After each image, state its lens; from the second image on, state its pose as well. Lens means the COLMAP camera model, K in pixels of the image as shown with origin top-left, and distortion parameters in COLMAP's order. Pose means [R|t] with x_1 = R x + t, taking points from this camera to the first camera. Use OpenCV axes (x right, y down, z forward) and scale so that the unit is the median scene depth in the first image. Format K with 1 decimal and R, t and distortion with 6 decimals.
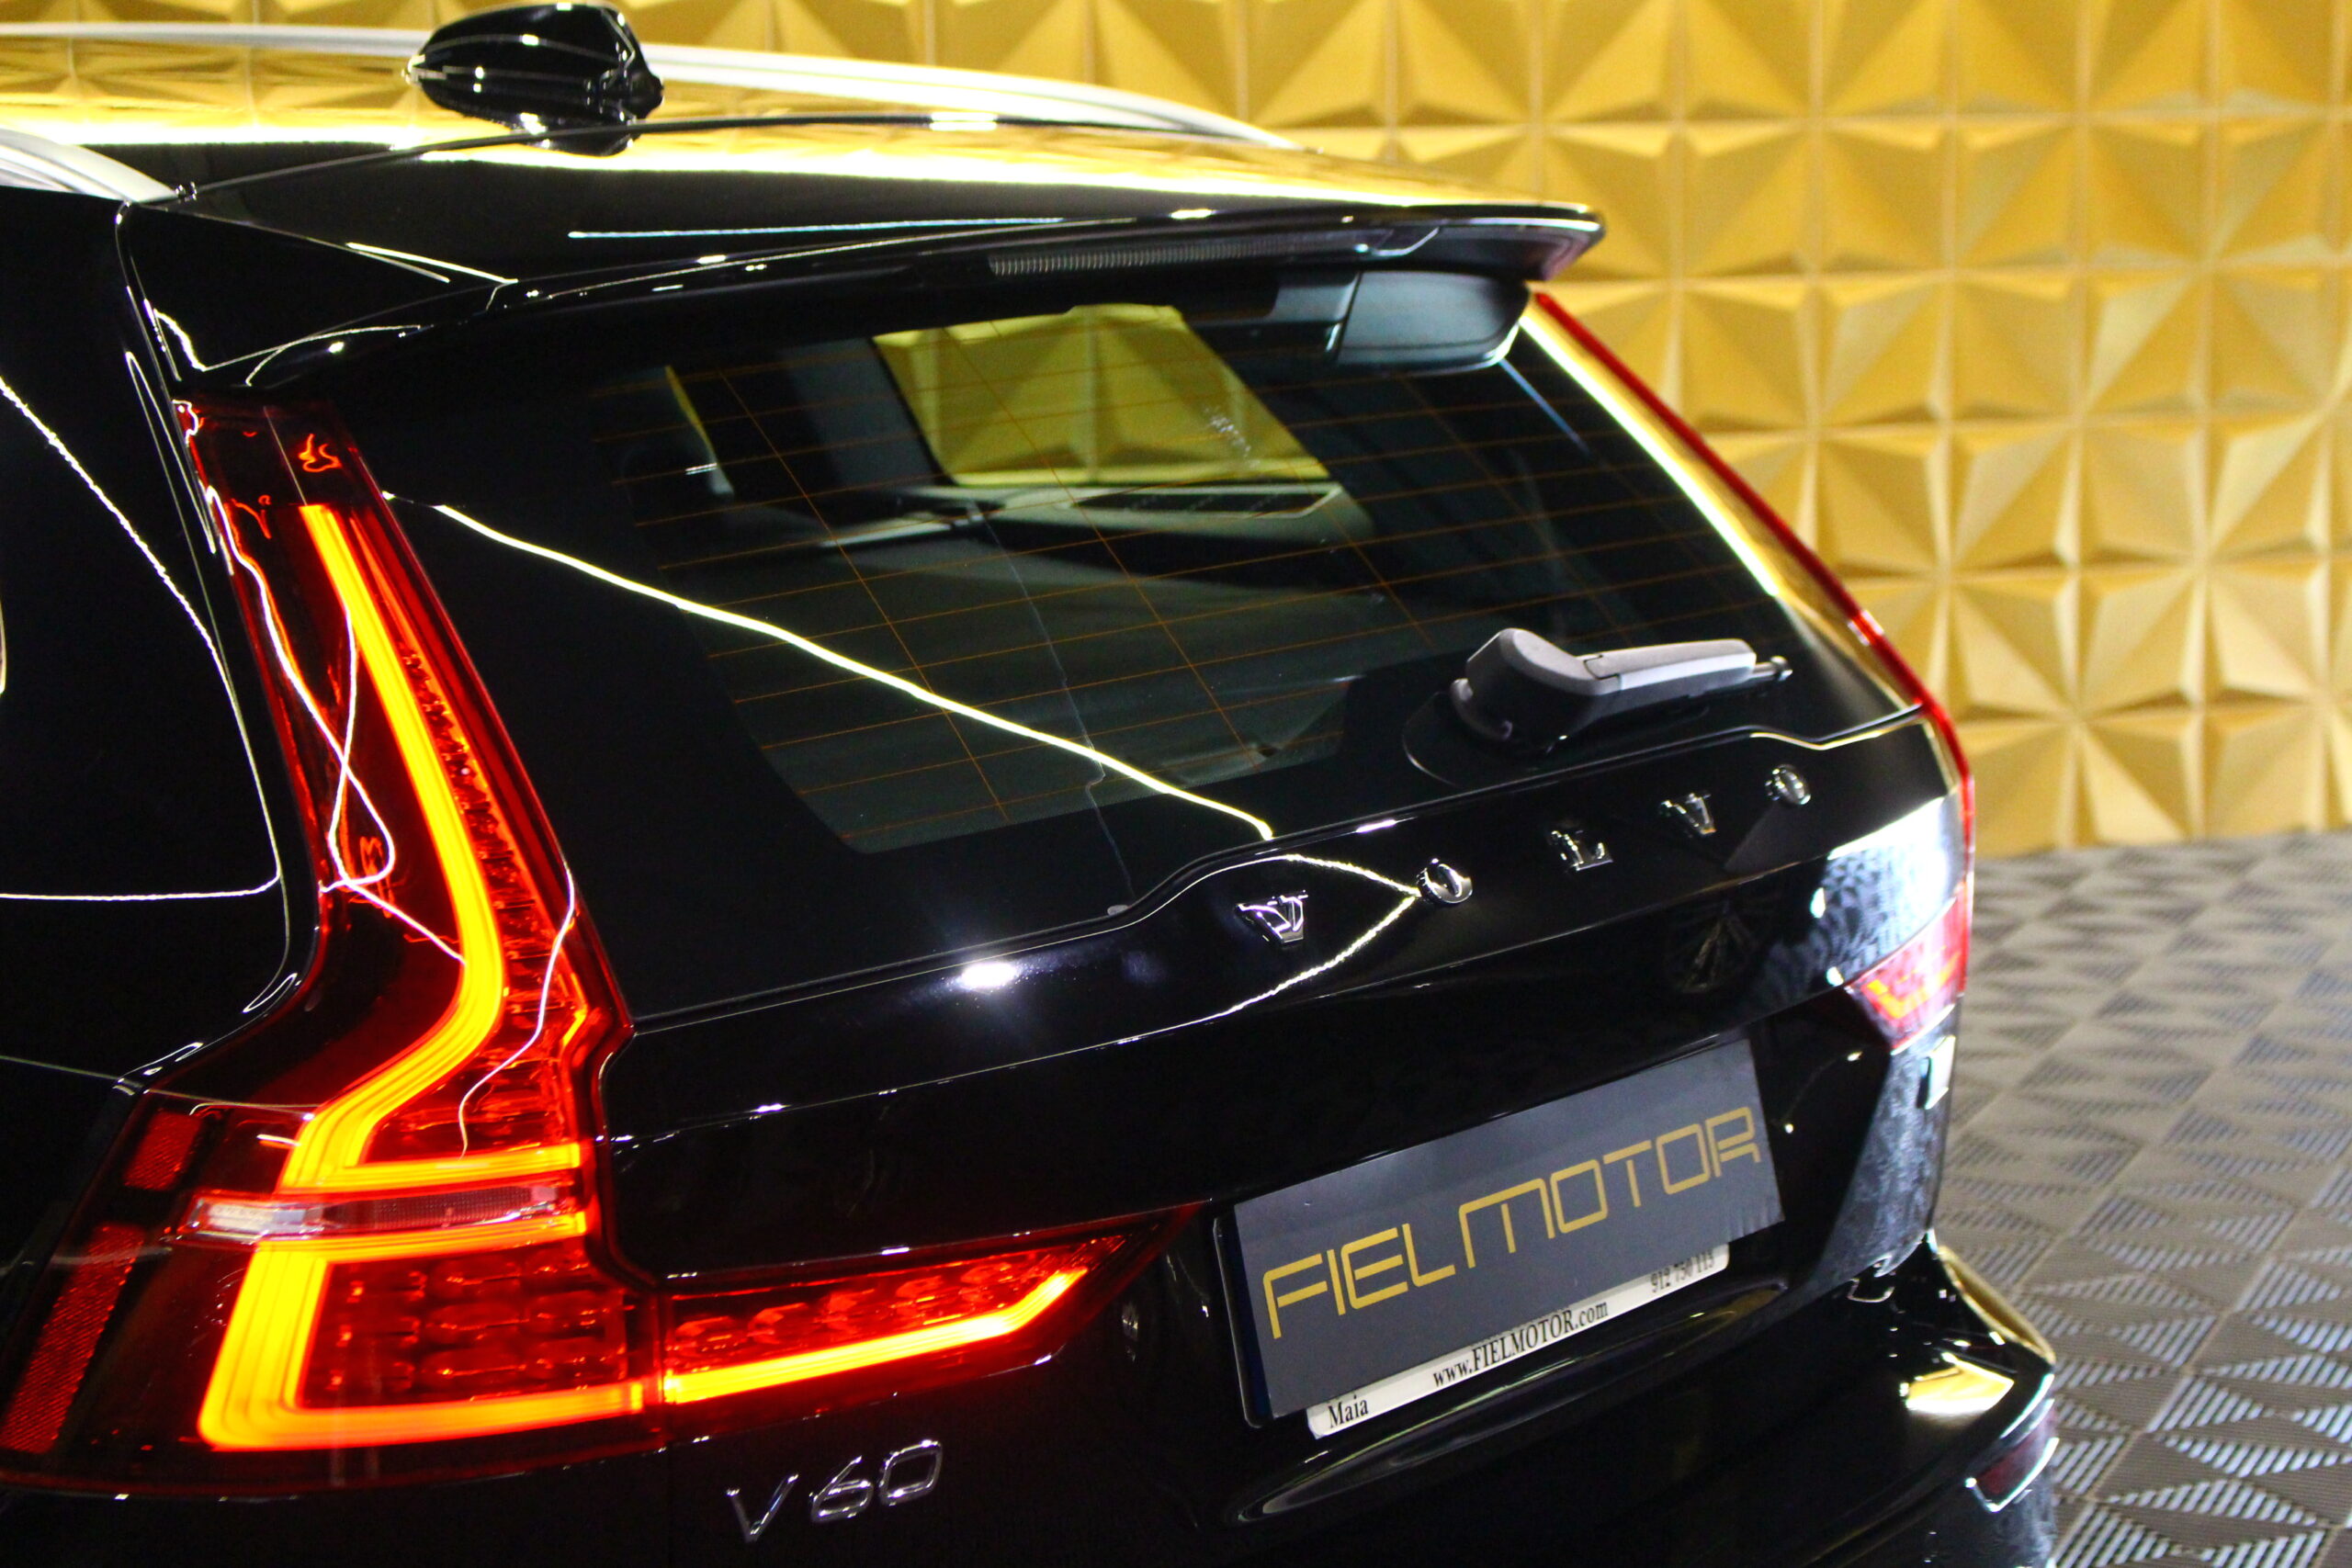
lens RADIAL K [[4870.8, 0, 1176.0], [0, 4870.8, 784.0], [0, 0, 1]] dist [0.004299, 0.071701]
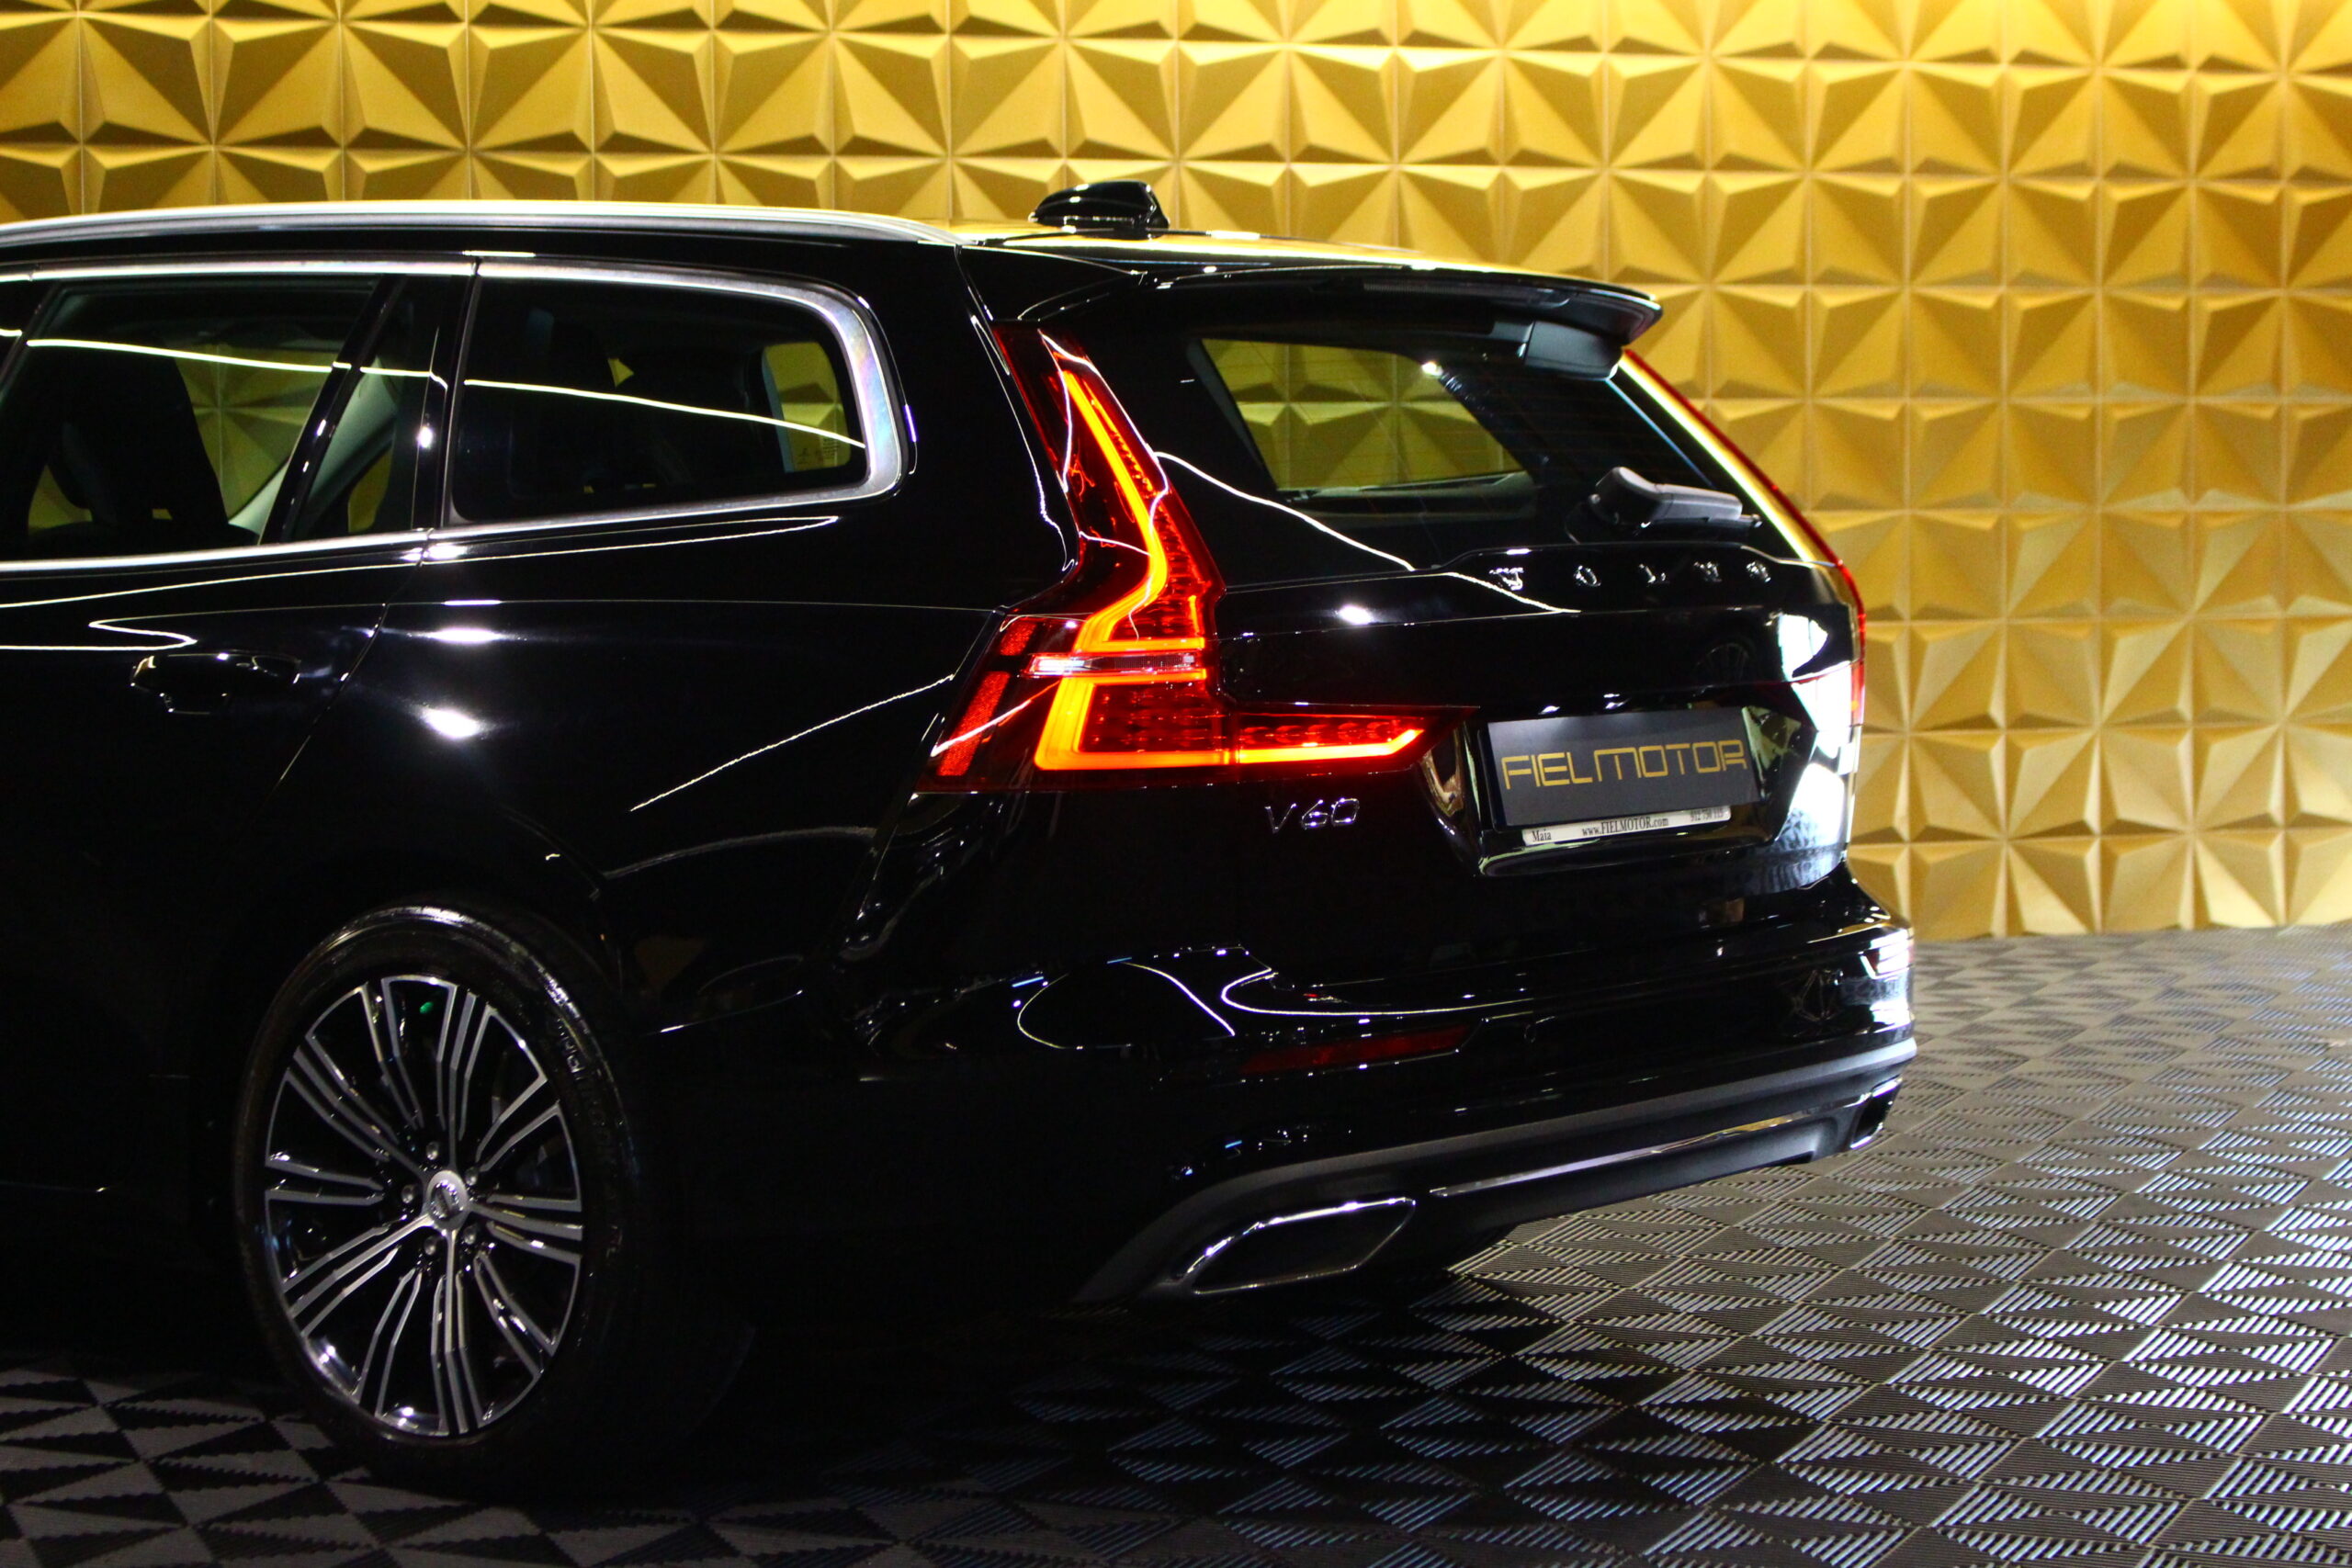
lens RADIAL K [[4723.0, 0, 1176.0], [0, 4723.0, 784.0], [0, 0, 1]] dist [-0.019939, 0.352786]
pose [[0.999906, 0.004284, -0.012992, -0.086528], [-0.005477, 0.995626, -0.093268, 0.274887], [0.012535, 0.093330, 0.995556, -0.914564]]
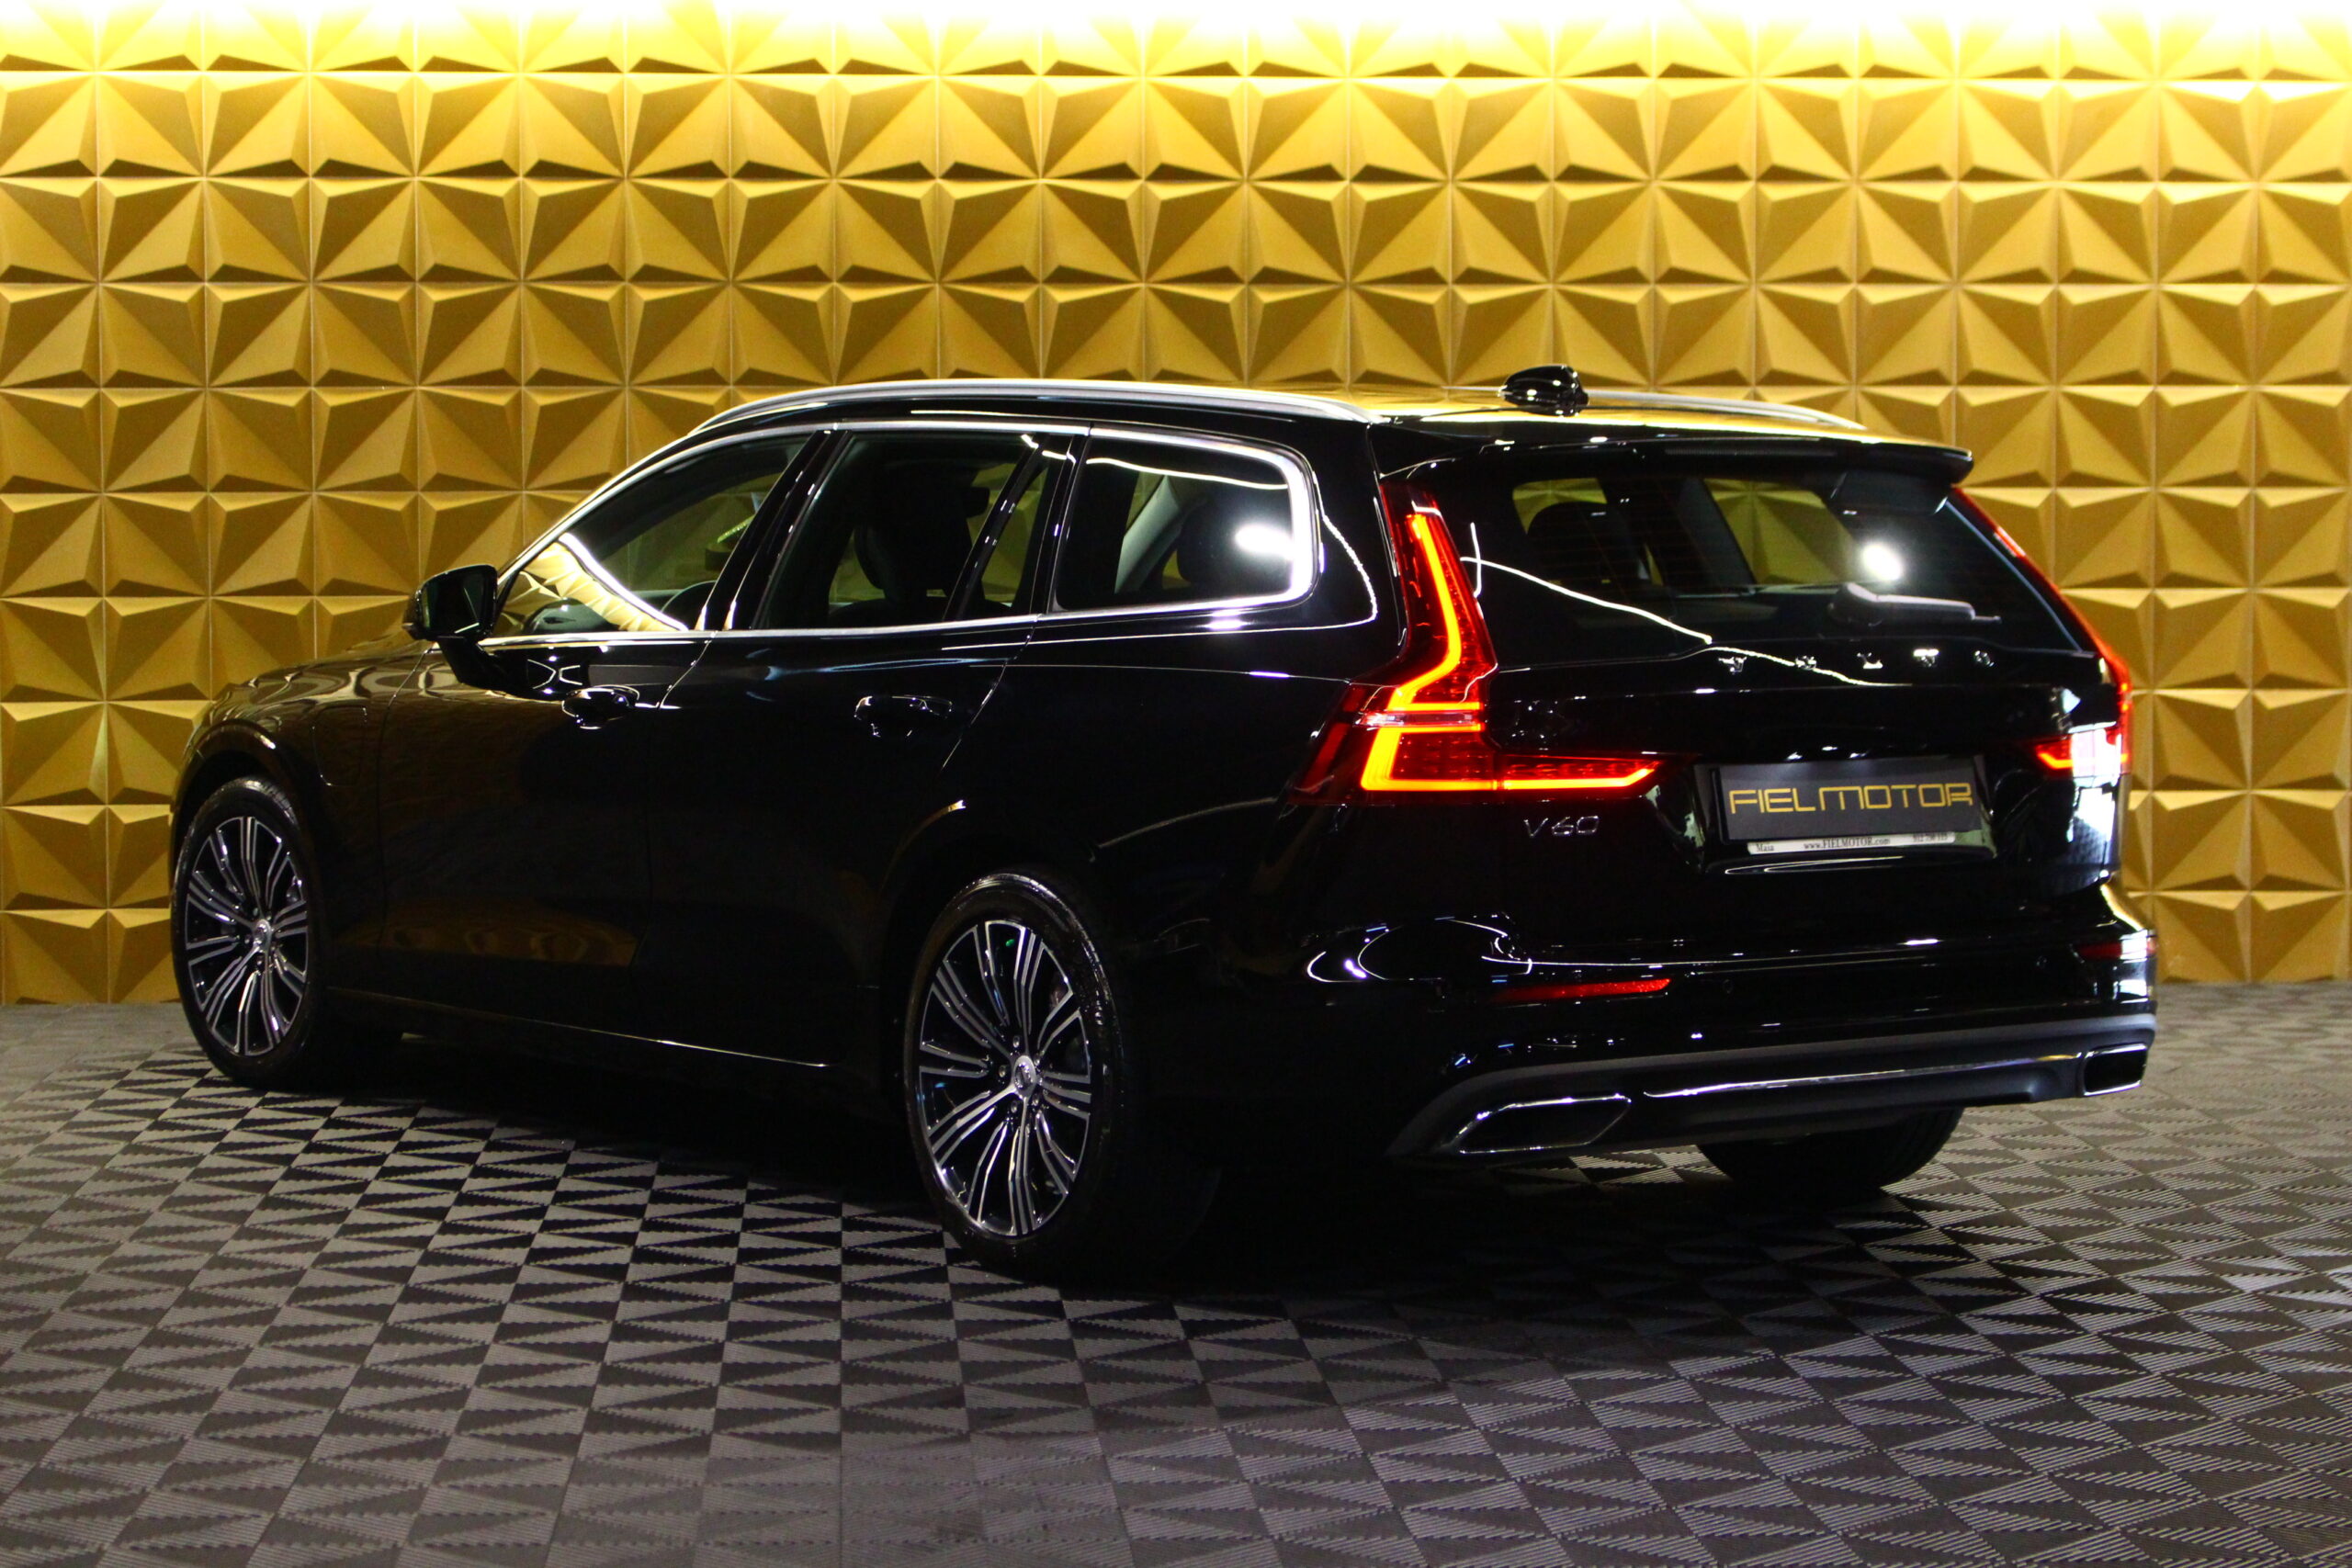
lens RADIAL K [[4873.5, 0, 1173.2], [0, 4873.5, 853.6], [0, 0, 1]] dist [0.054980, 0.214896]
pose [[0.952557, 0.035375, -0.302299, 0.533975], [-0.060320, 0.995463, -0.073582, 0.340963], [0.298324, 0.088326, 0.950369, -1.704050]]
